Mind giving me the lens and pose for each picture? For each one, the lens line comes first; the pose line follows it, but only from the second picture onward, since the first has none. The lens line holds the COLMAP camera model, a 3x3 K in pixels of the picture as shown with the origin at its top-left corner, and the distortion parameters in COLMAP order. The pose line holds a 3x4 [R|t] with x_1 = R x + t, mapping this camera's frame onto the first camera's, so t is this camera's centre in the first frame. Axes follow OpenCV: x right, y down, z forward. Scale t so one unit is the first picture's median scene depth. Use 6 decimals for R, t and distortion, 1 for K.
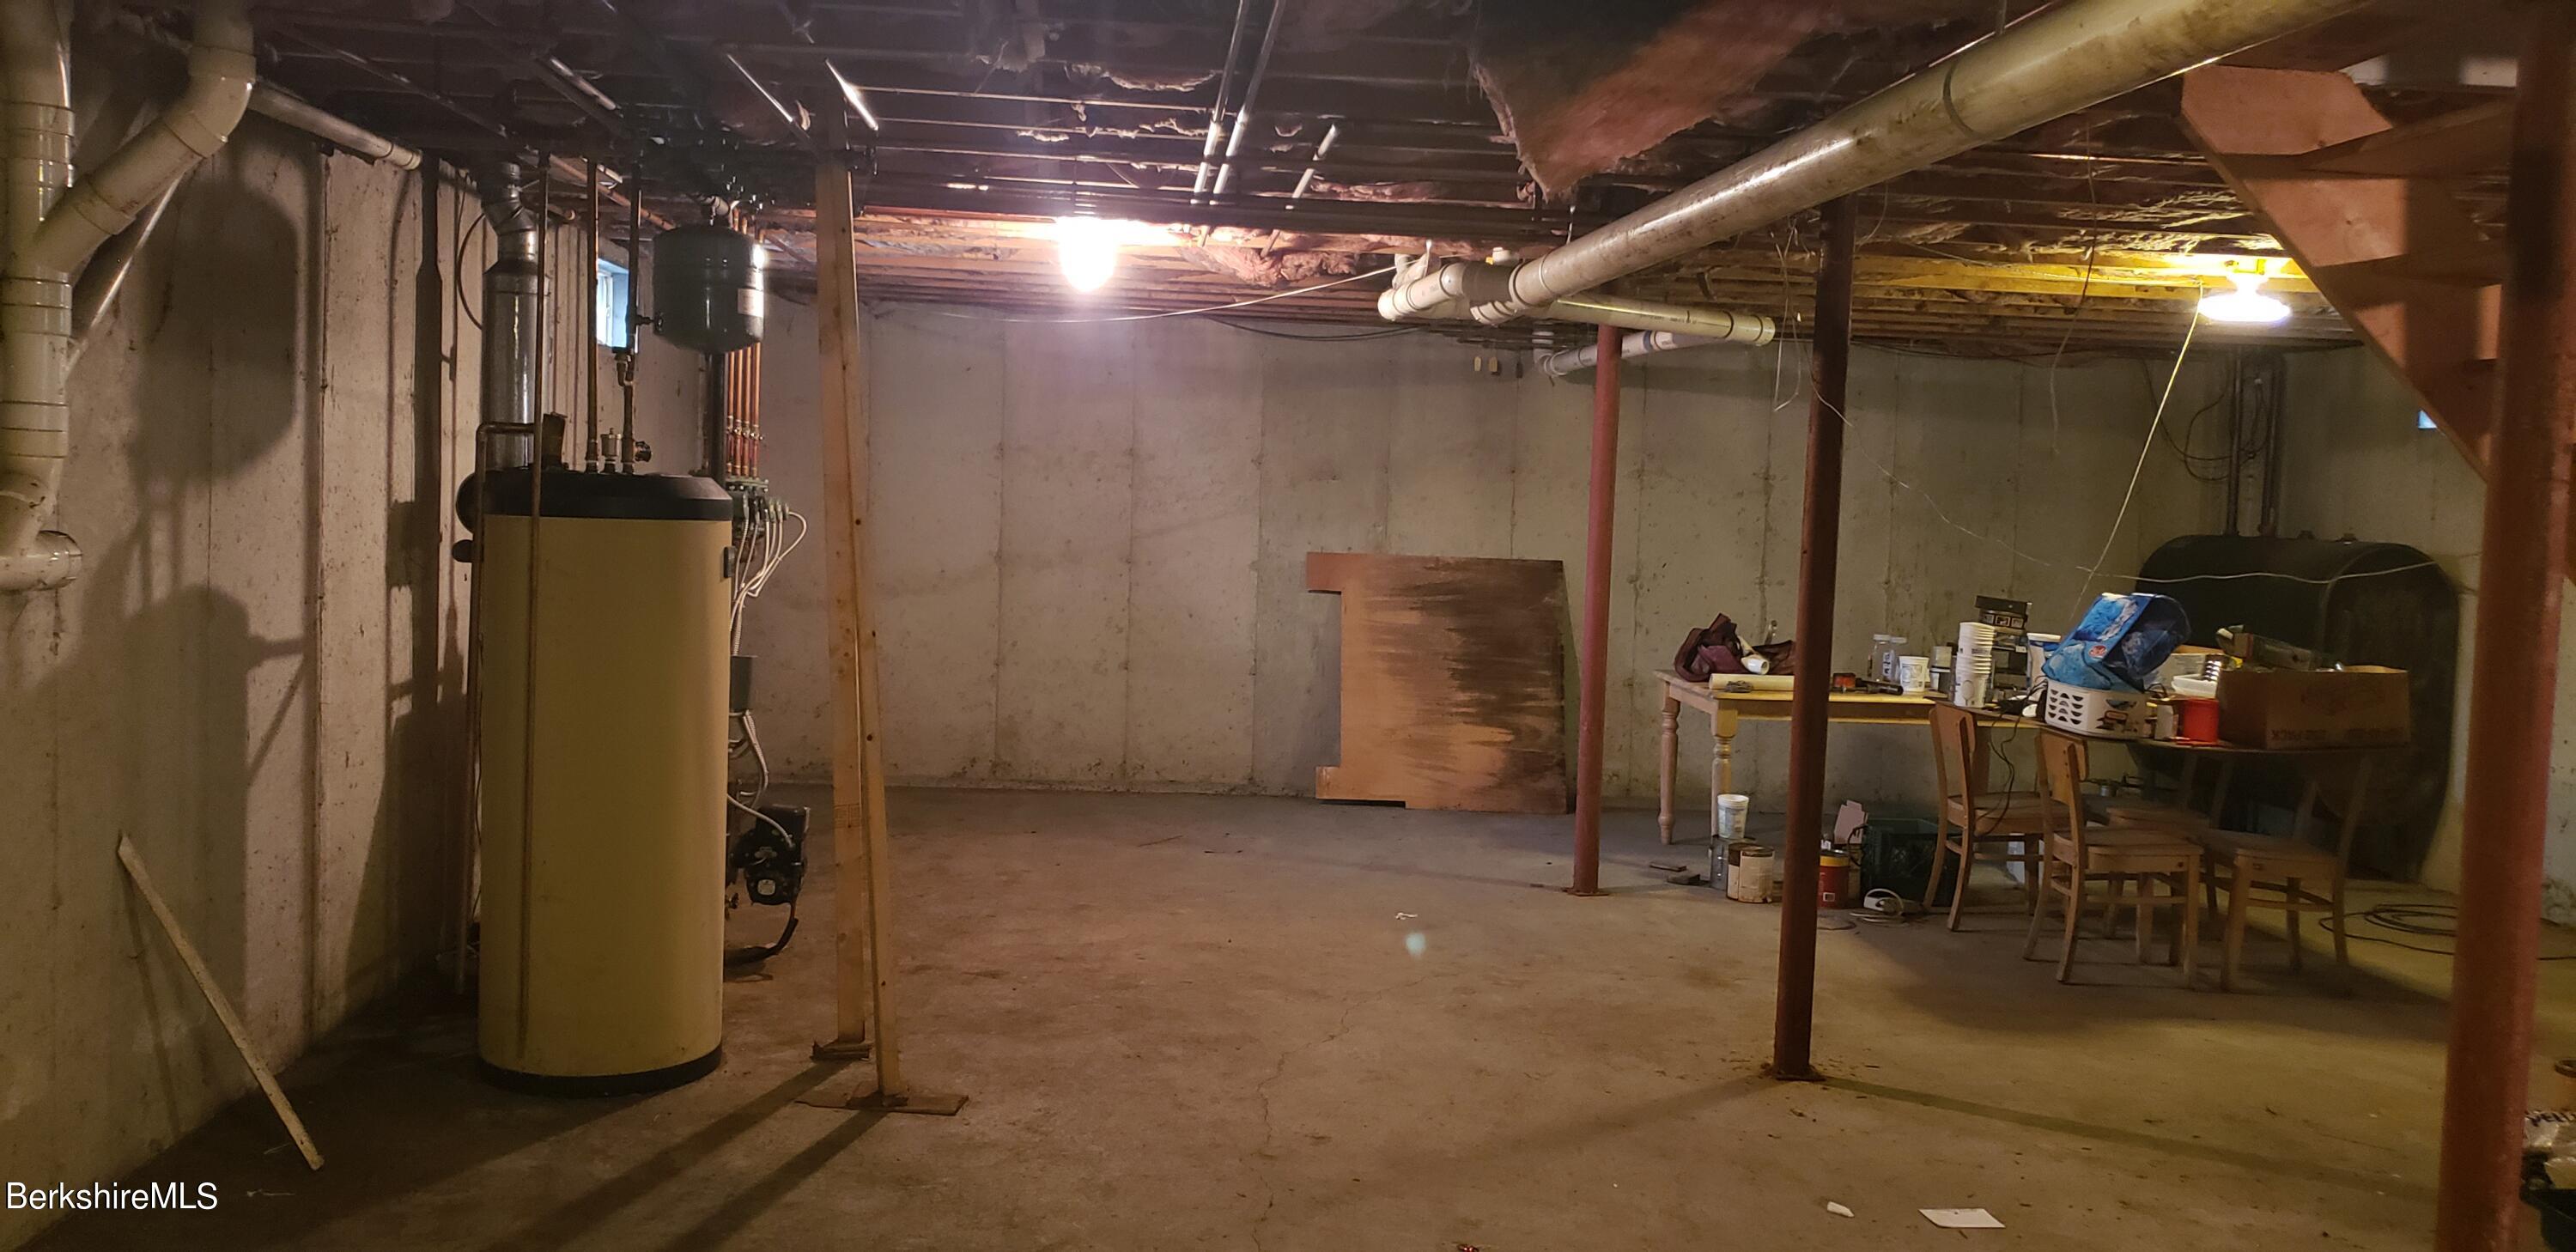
lens RADIAL K [[2013.0, 0, 1286.7], [0, 2013.0, 609.9], [0, 0, 1]] dist [0.001563, -0.003649]
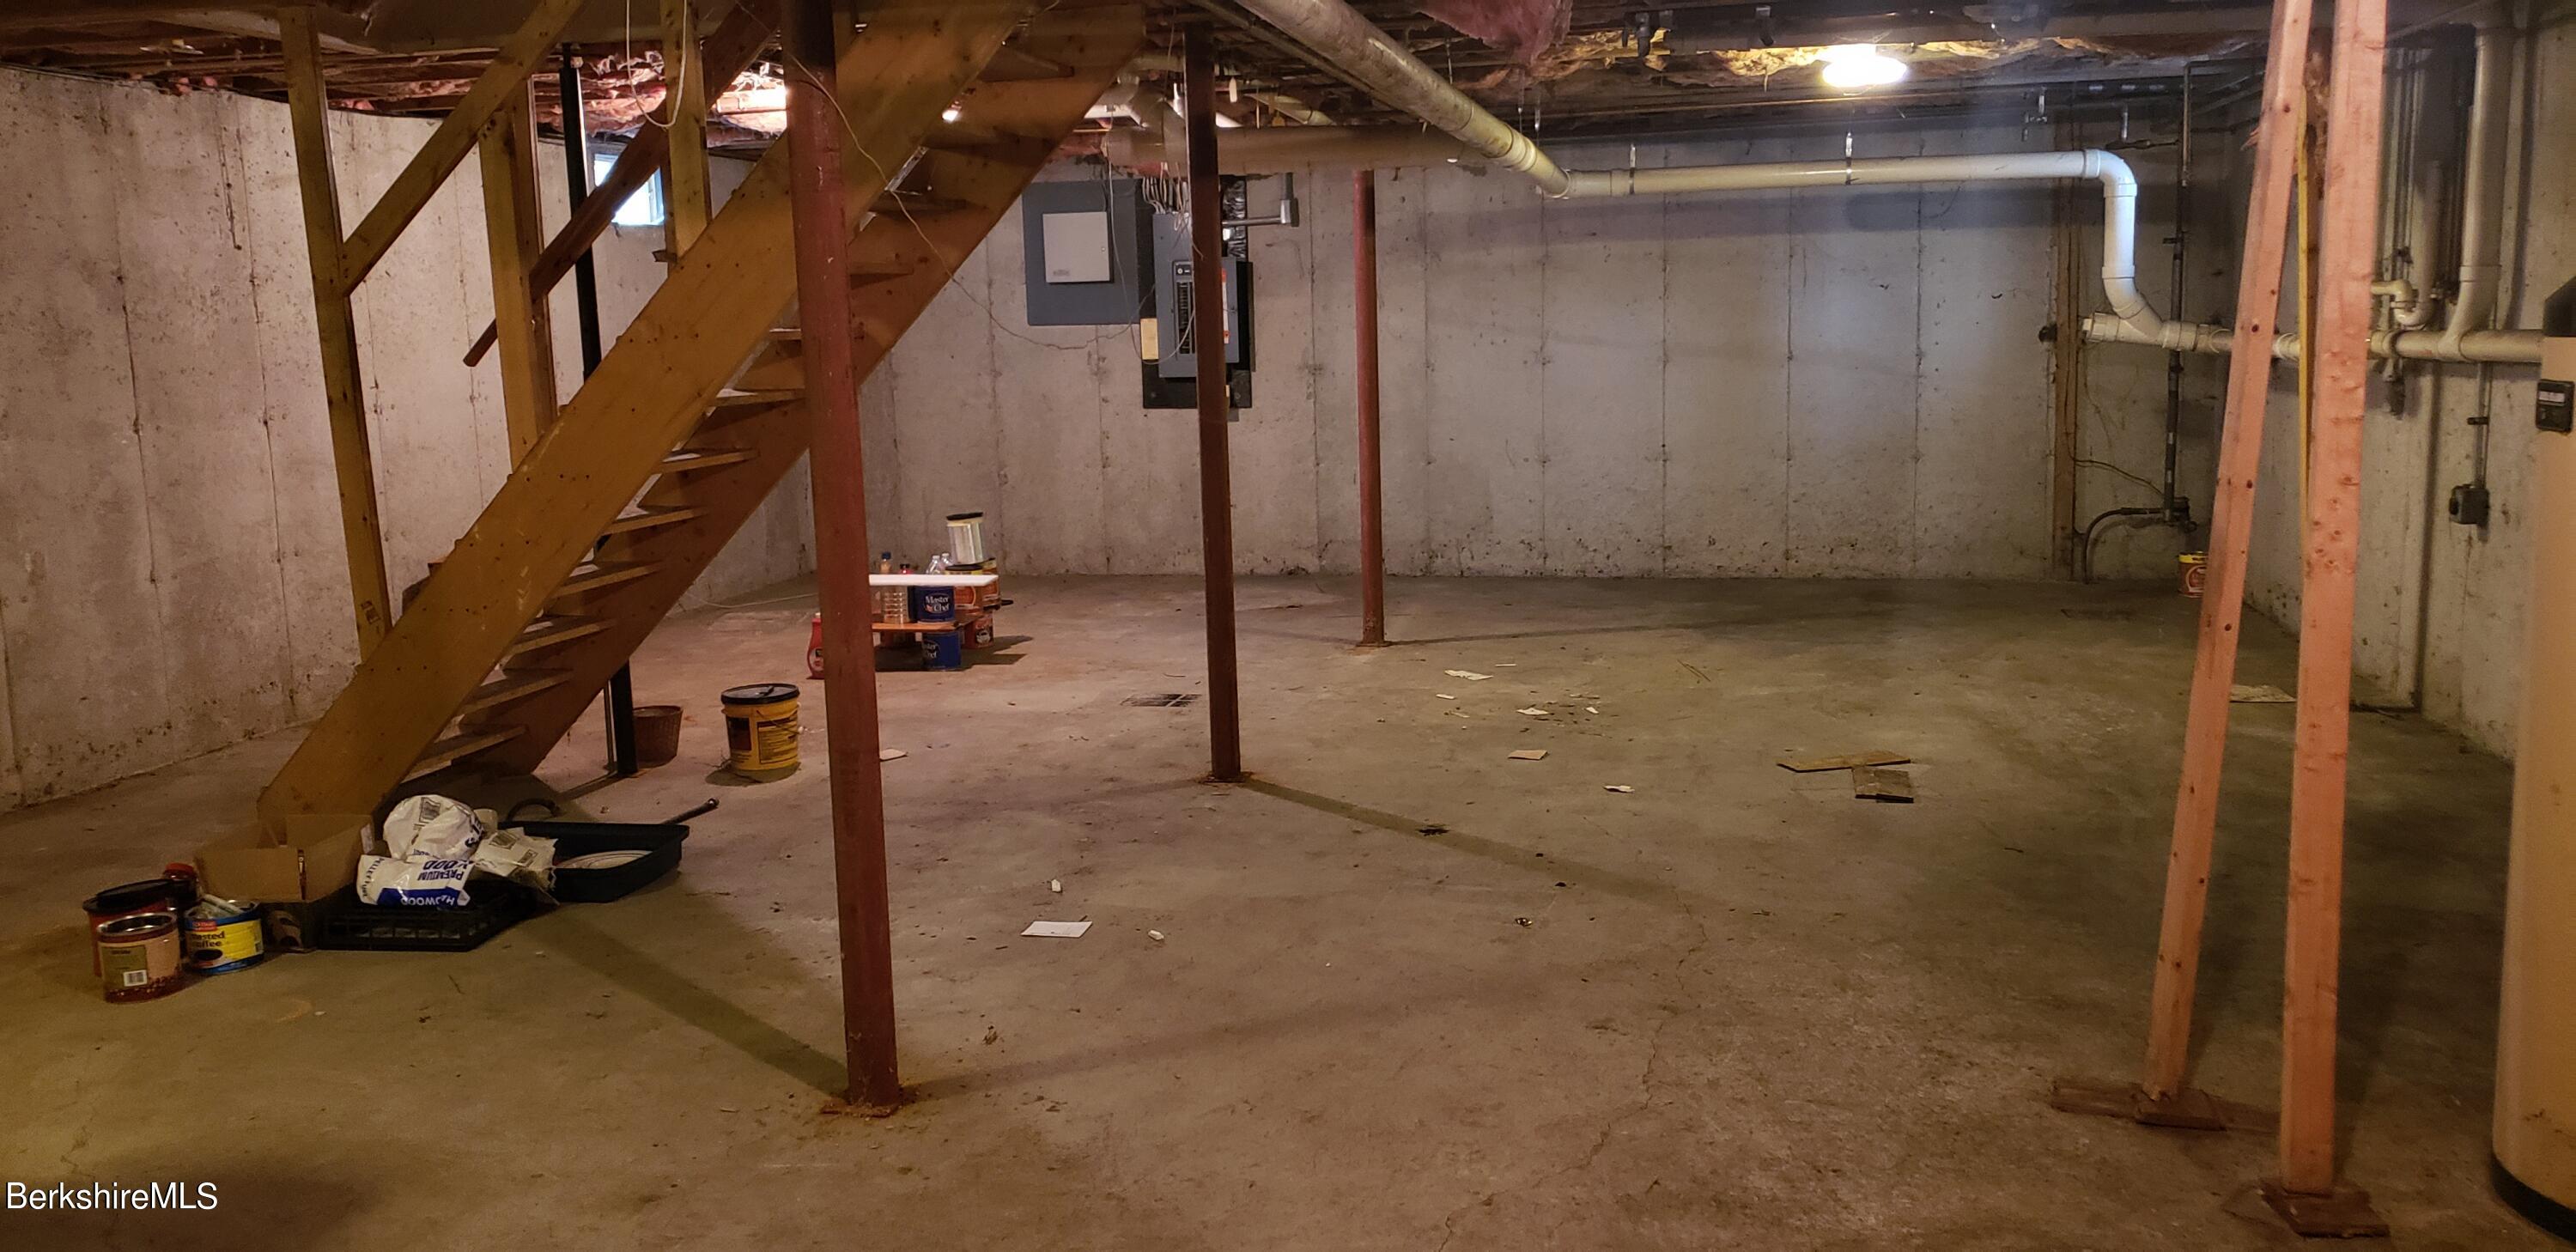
lens RADIAL K [[2013.0, 0, 1286.7], [0, 2013.0, 609.9], [0, 0, 1]] dist [0.001563, -0.003649]
pose [[-0.951999, -0.054726, 0.301171, -0.101839], [0.013242, 0.975604, 0.219136, -0.101772], [-0.305816, 0.212605, -0.928049, 1.720376]]
